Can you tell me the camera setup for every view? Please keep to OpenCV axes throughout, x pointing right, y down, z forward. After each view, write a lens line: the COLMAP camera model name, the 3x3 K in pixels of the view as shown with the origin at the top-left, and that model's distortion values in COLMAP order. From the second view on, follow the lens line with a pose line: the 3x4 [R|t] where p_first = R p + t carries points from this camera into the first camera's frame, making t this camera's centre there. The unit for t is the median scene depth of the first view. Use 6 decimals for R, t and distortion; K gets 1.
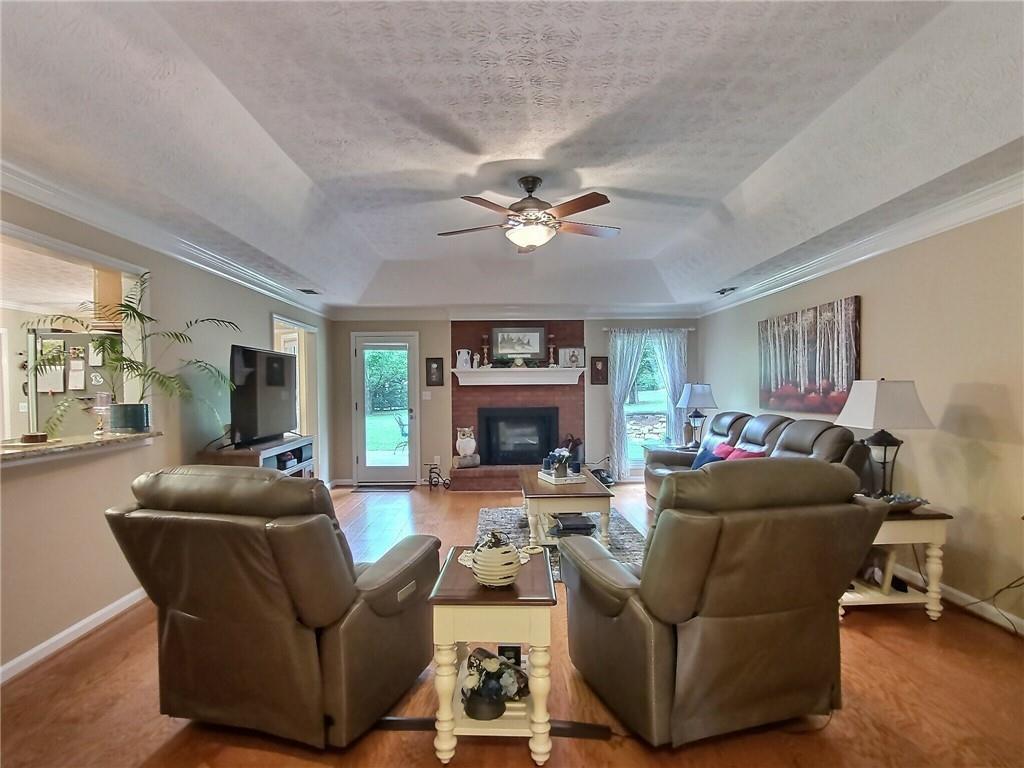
lens RADIAL K [[538.1, 0, 508.5], [0, 538.1, 387.8], [0, 0, 1]] dist [-0.002592, -0.000938]
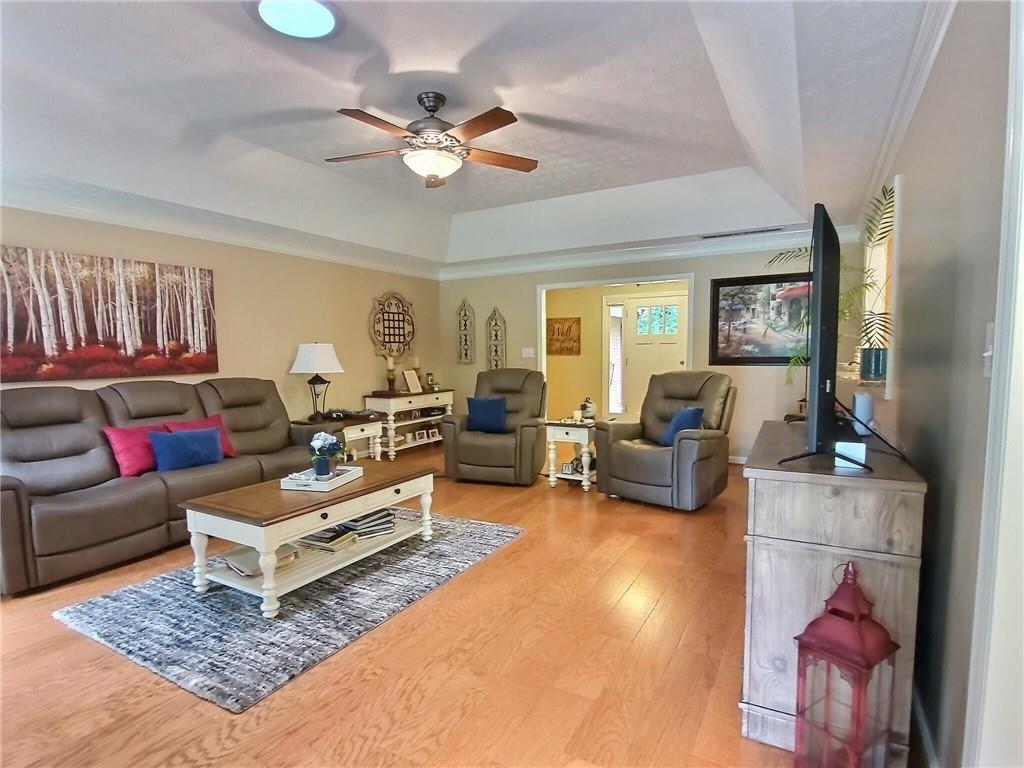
lens RADIAL K [[538.1, 0, 511.2], [0, 538.1, 390.1], [0, 0, 1]] dist [-0.002592, -0.000938]
pose [[-0.860342, -0.013728, 0.509532, -0.460059], [0.022737, 0.997609, 0.065269, 0.024491], [-0.509210, 0.067739, -0.857972, 1.525785]]
